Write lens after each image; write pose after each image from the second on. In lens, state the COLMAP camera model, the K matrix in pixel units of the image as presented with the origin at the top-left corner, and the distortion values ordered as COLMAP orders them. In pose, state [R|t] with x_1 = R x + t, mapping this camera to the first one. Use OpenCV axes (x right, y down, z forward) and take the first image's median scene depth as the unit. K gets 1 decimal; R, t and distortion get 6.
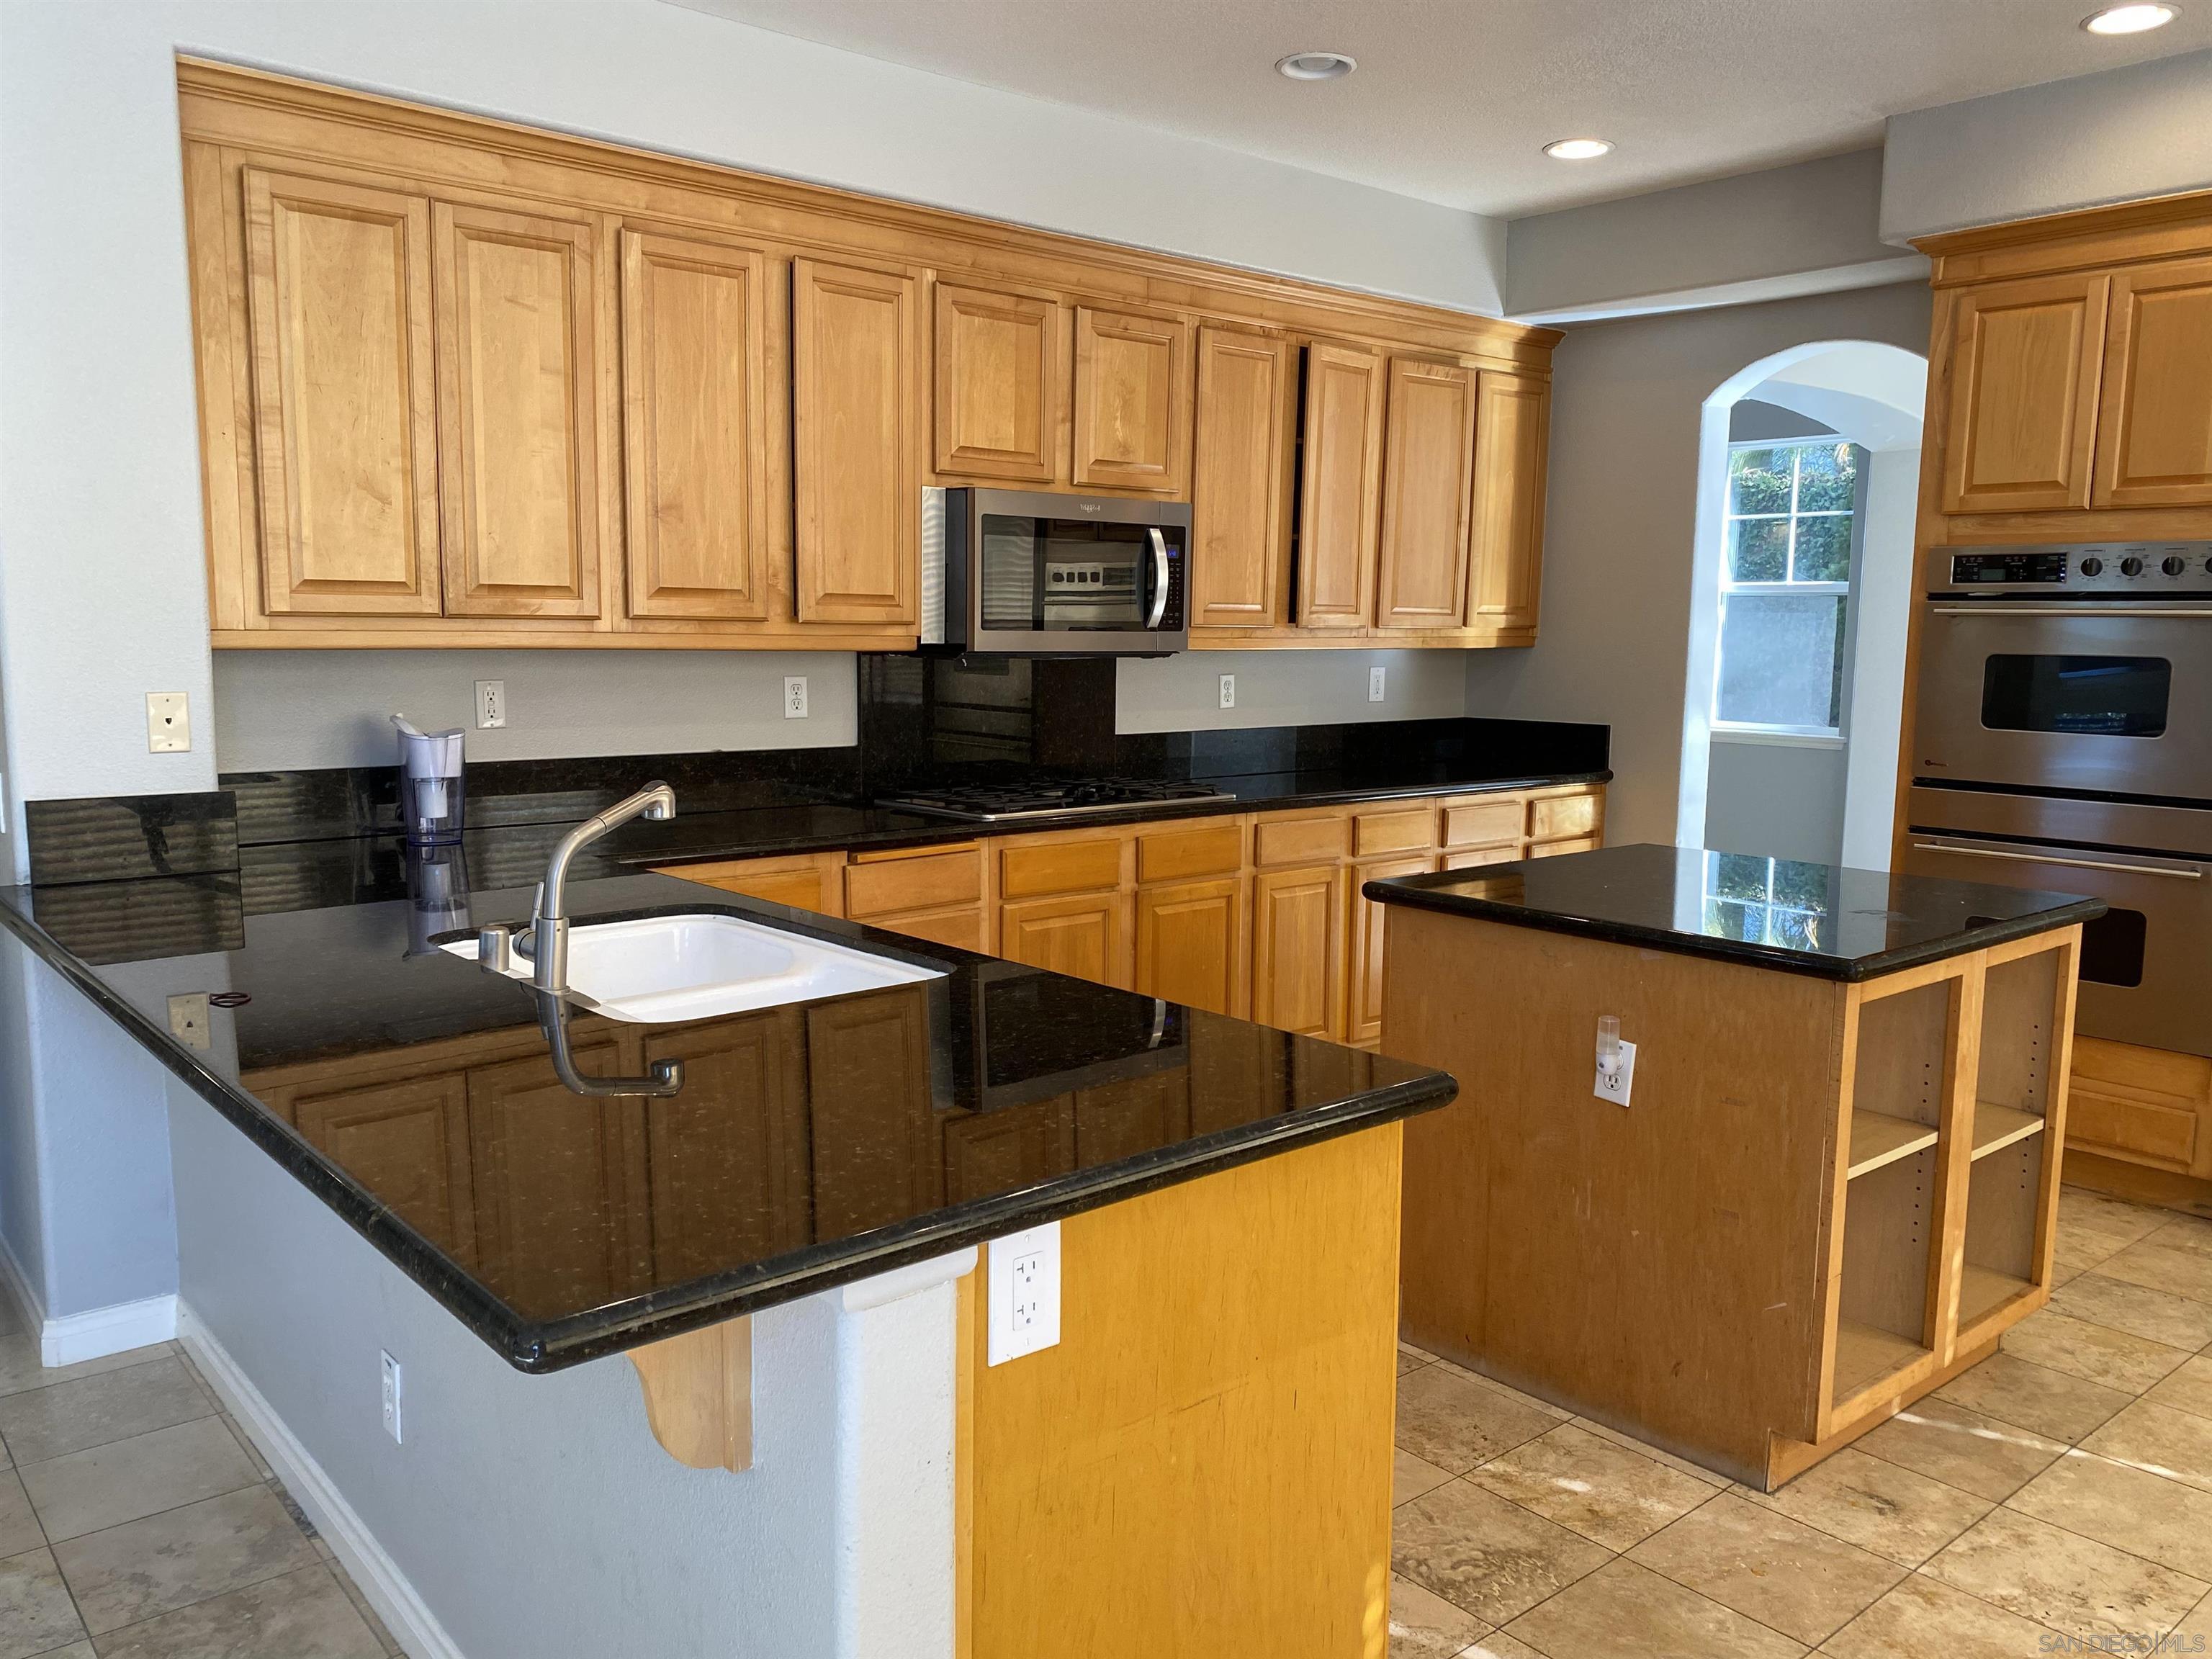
lens RADIAL K [[1674.8, 0, 1093.9], [0, 1674.8, 842.6], [0, 0, 1]] dist [0.044756, -0.055489]
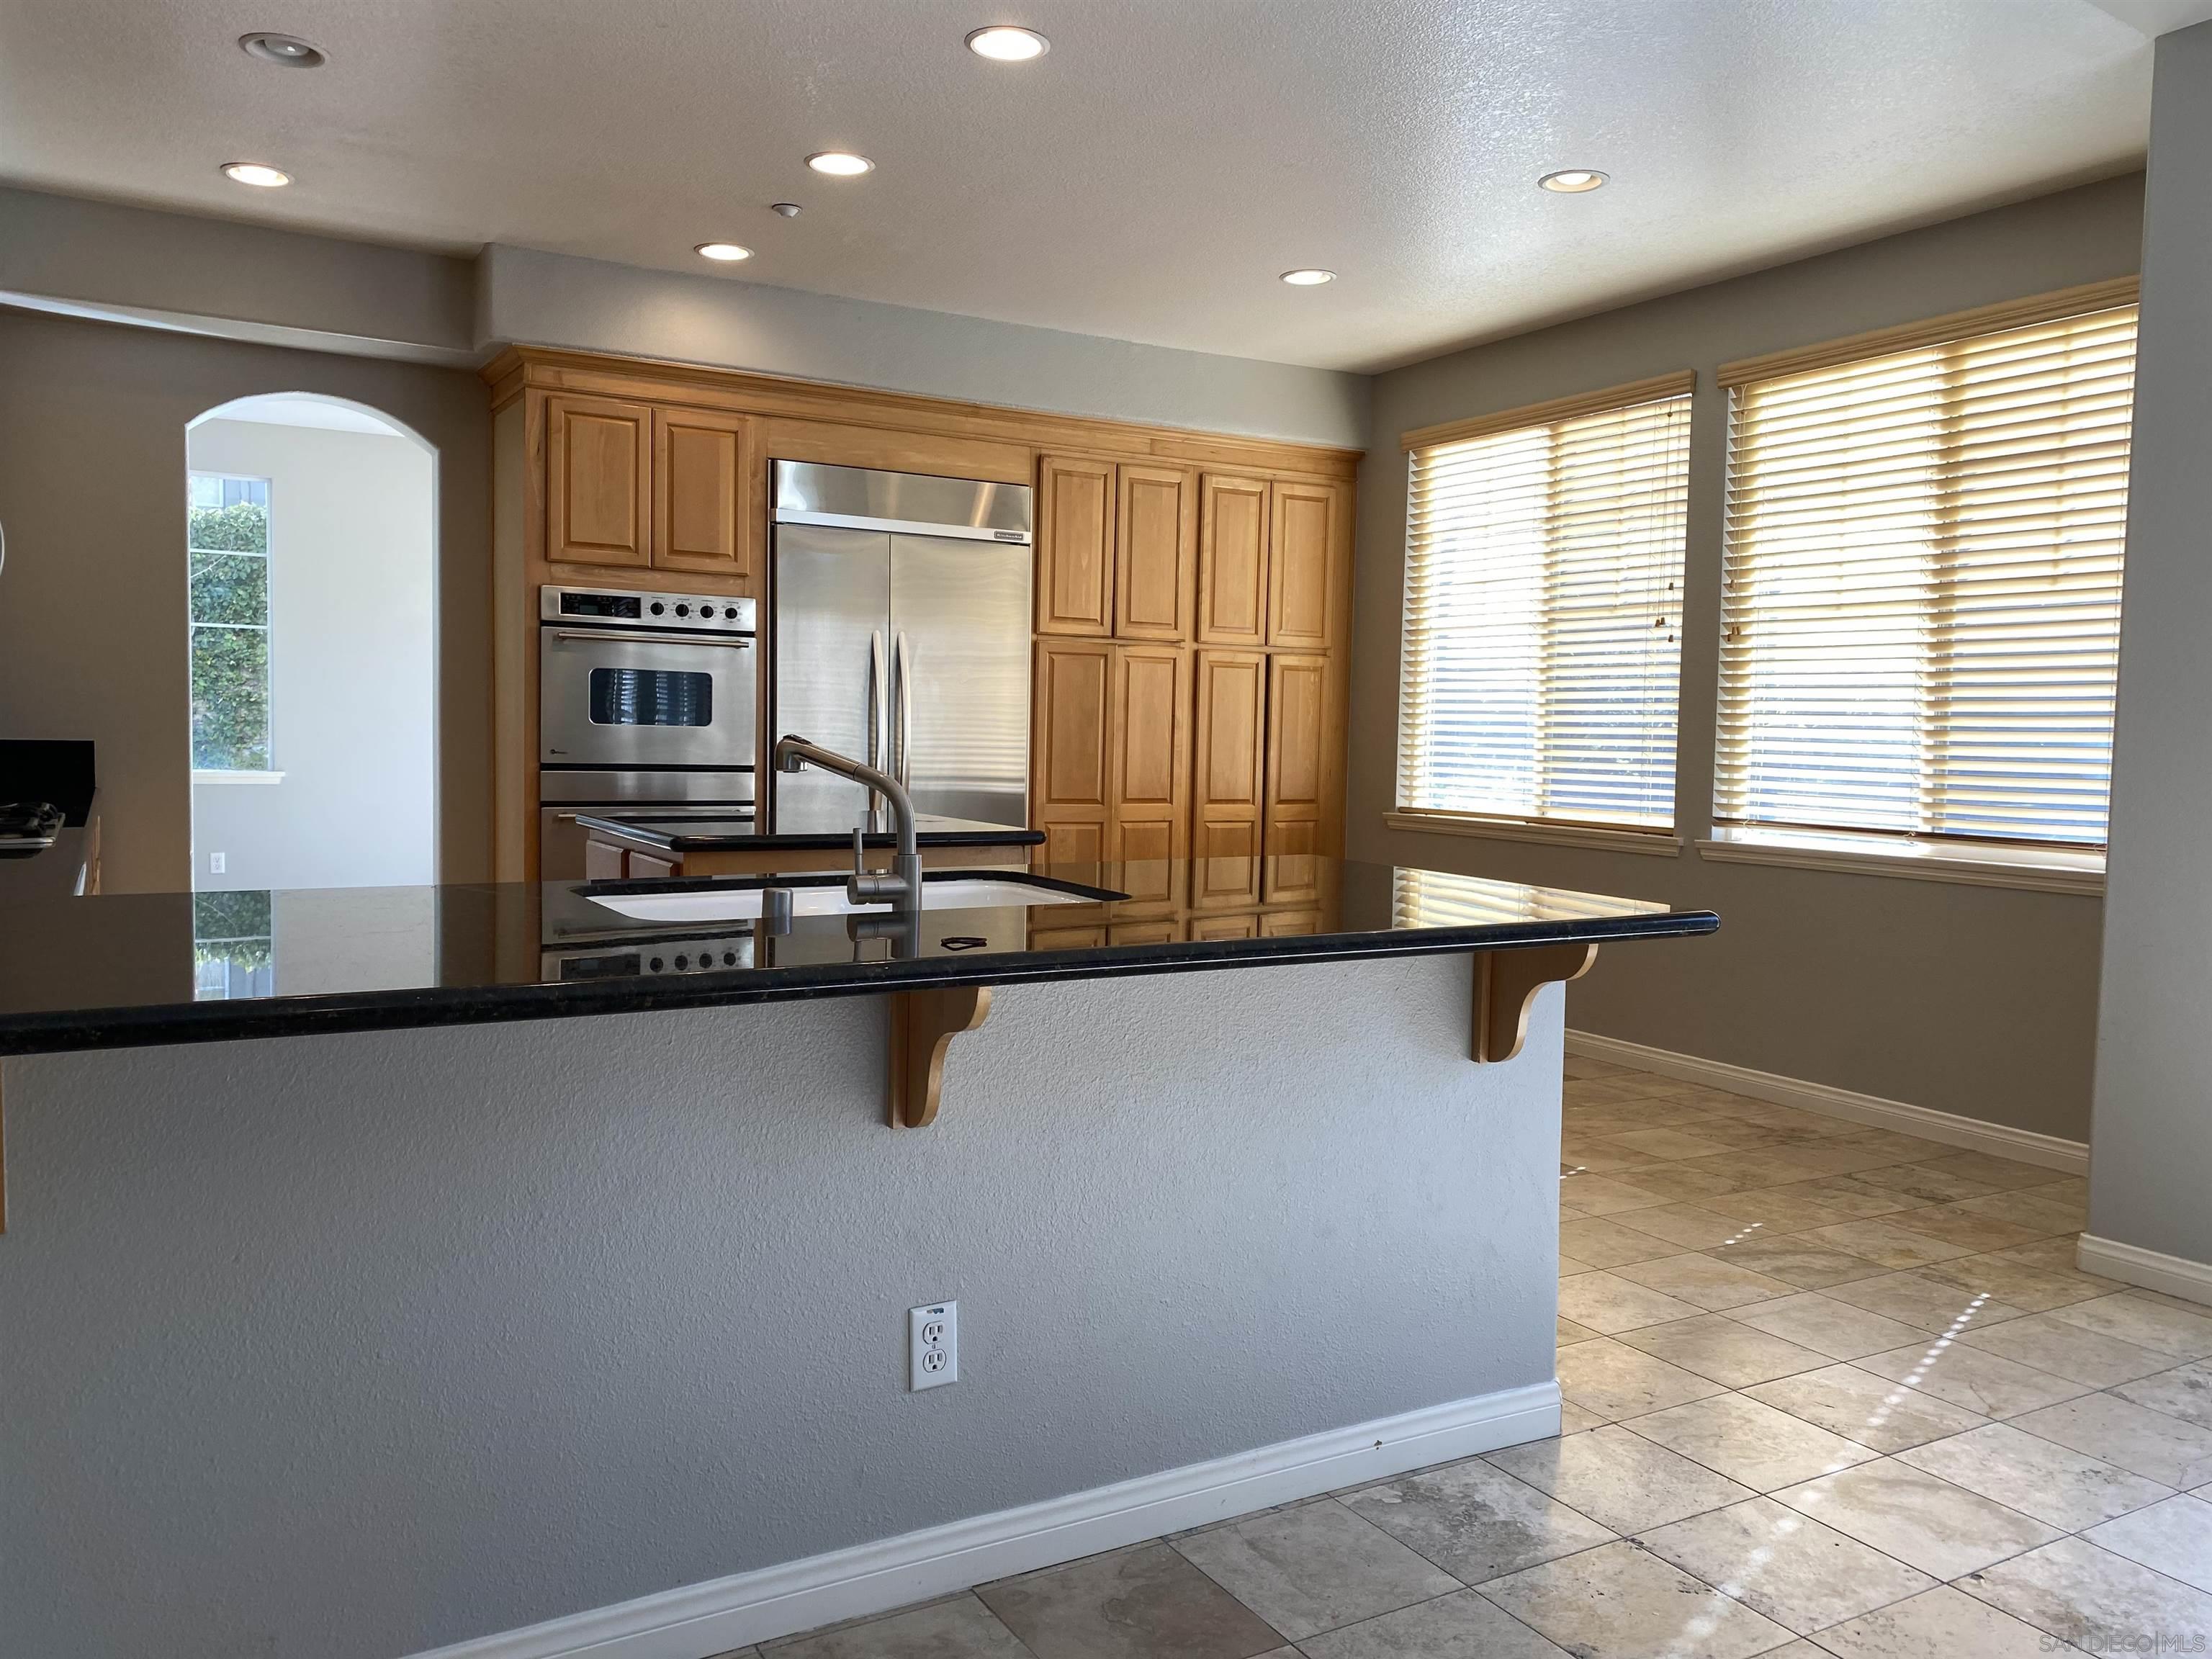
lens RADIAL K [[1674.8, 0, 1107.2], [0, 1674.8, 823.6], [0, 0, 1]] dist [0.044756, -0.055489]
pose [[0.169741, -0.063784, 0.983422, -0.863083], [0.110060, 0.992887, 0.045402, -0.004929], [-0.979324, 0.100529, 0.175554, 0.444003]]
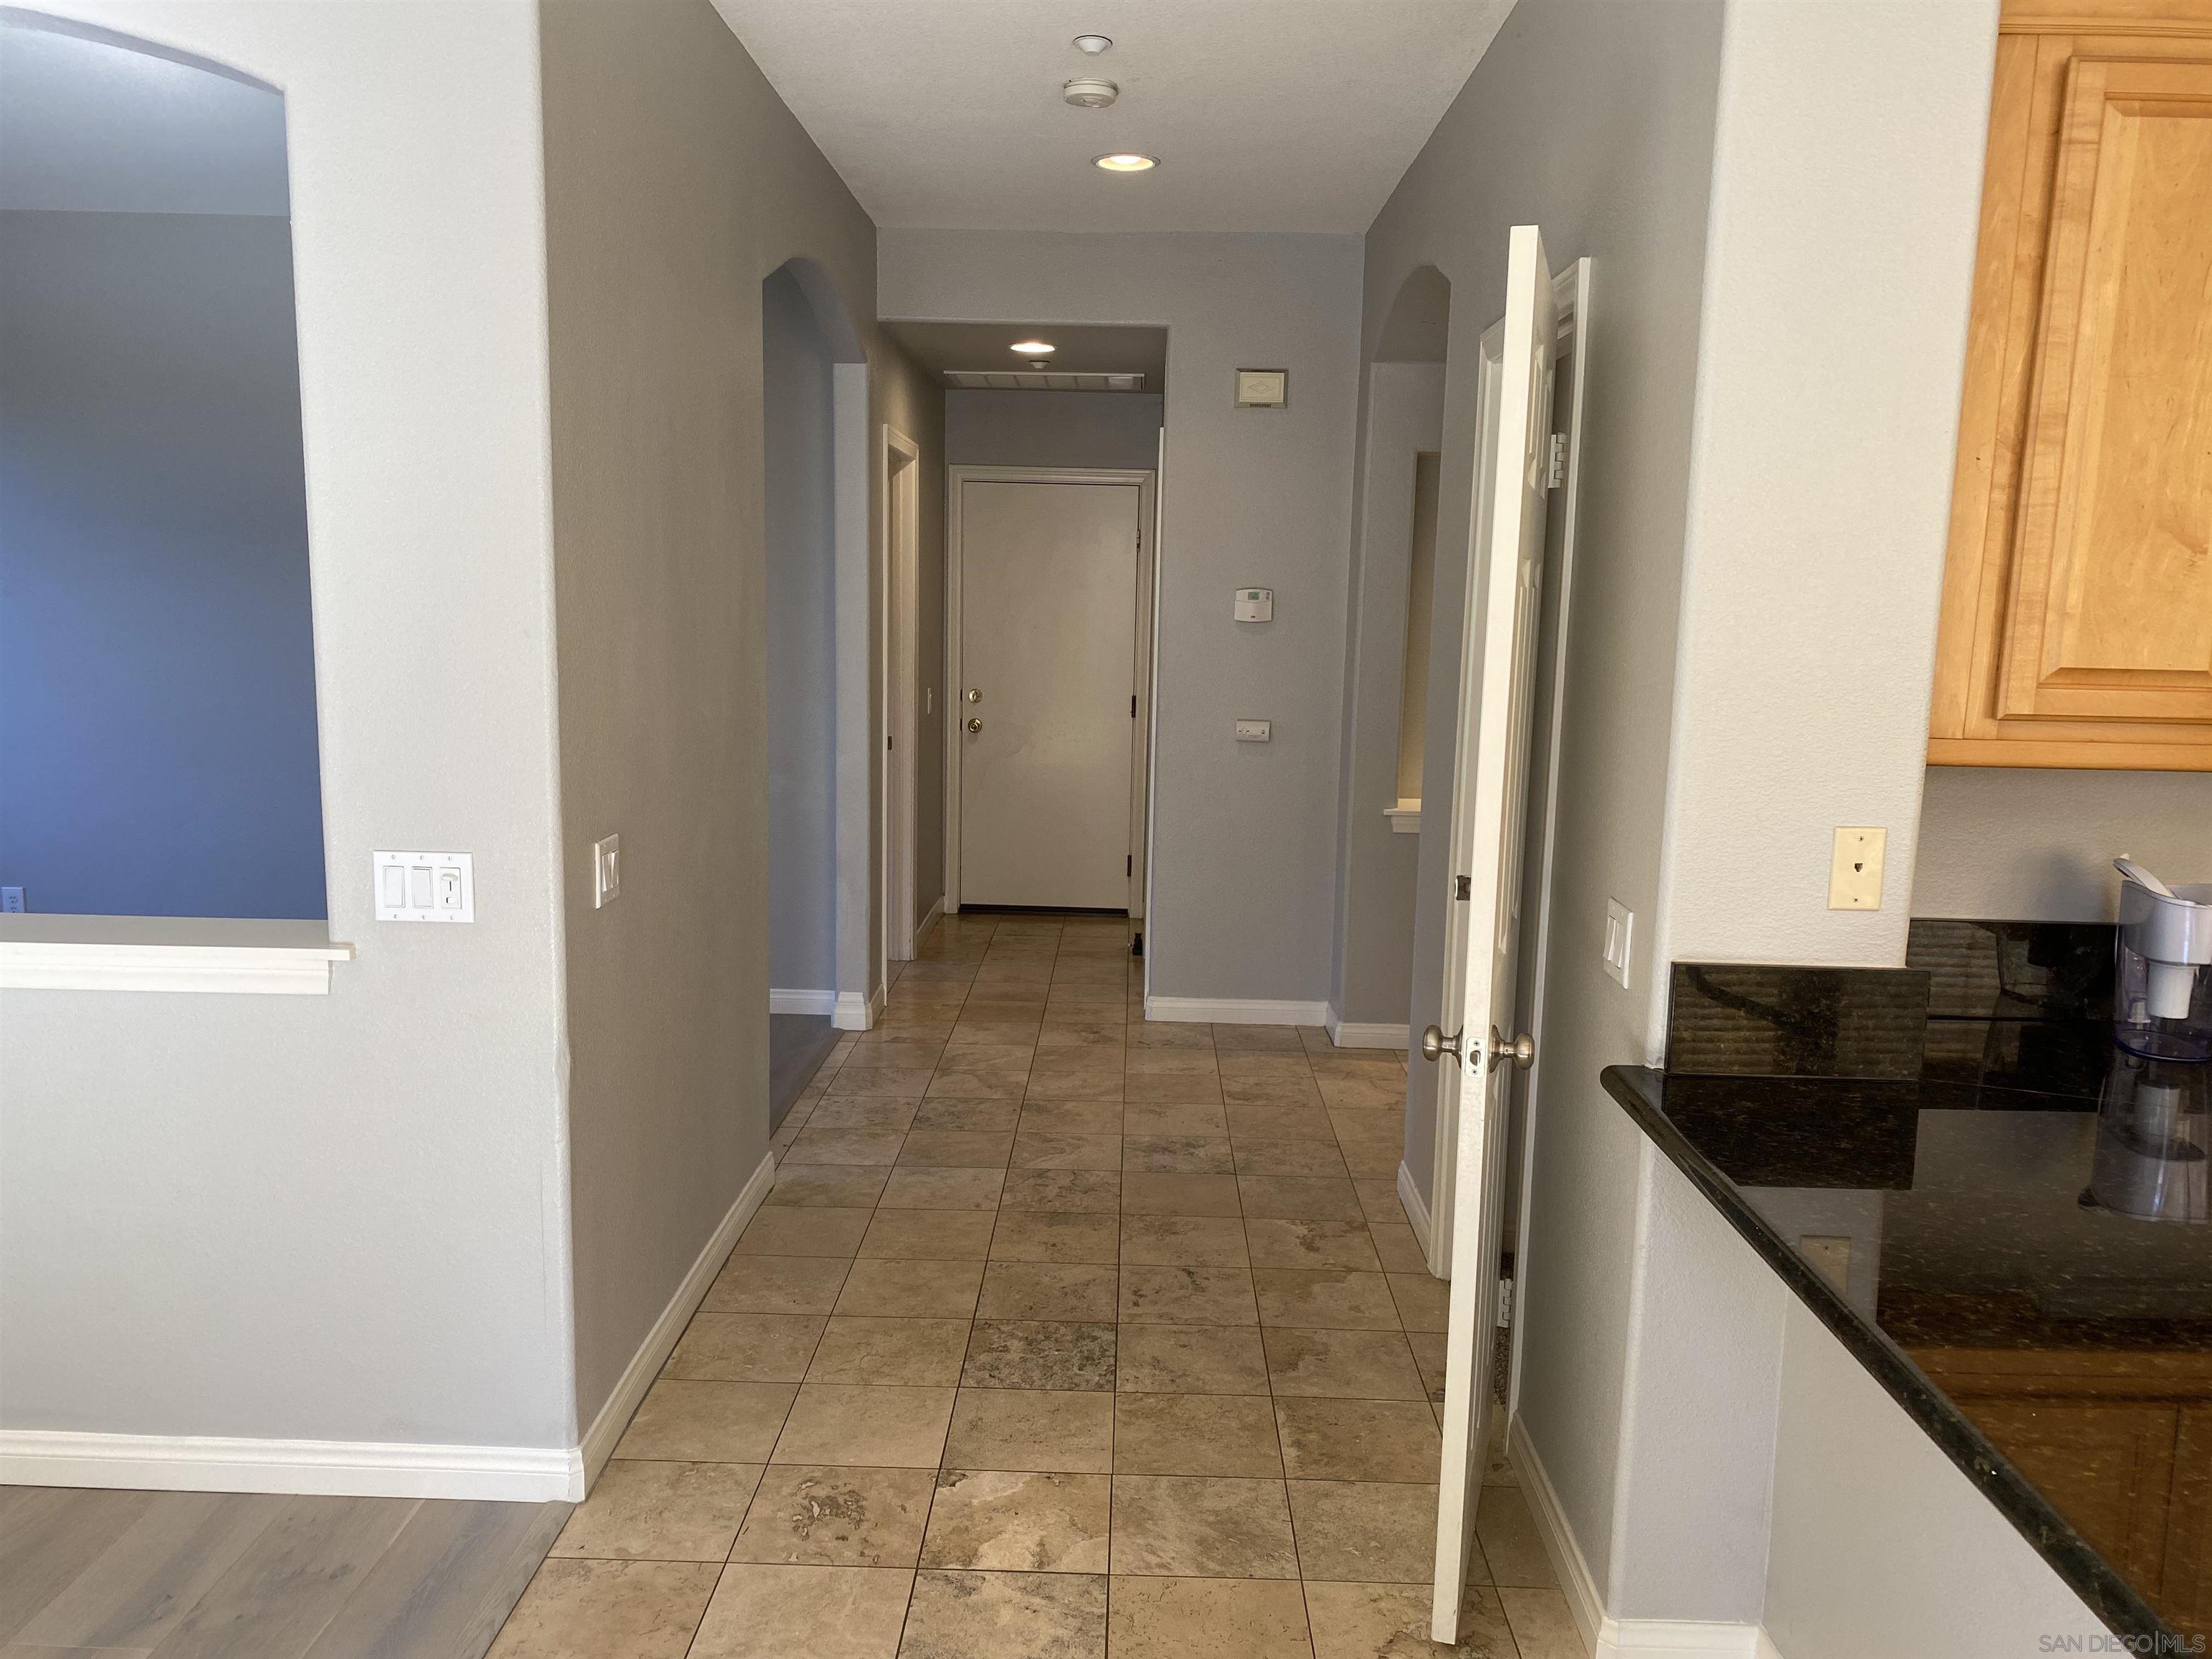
lens RADIAL K [[1674.8, 0, 1121.2], [0, 1674.8, 852.2], [0, 0, 1]] dist [0.044756, -0.055489]
pose [[0.745101, 0.109419, -0.657915, -0.271631], [-0.100993, 0.993586, 0.050868, -0.072511], [0.659261, 0.028542, 0.751372, 0.224132]]
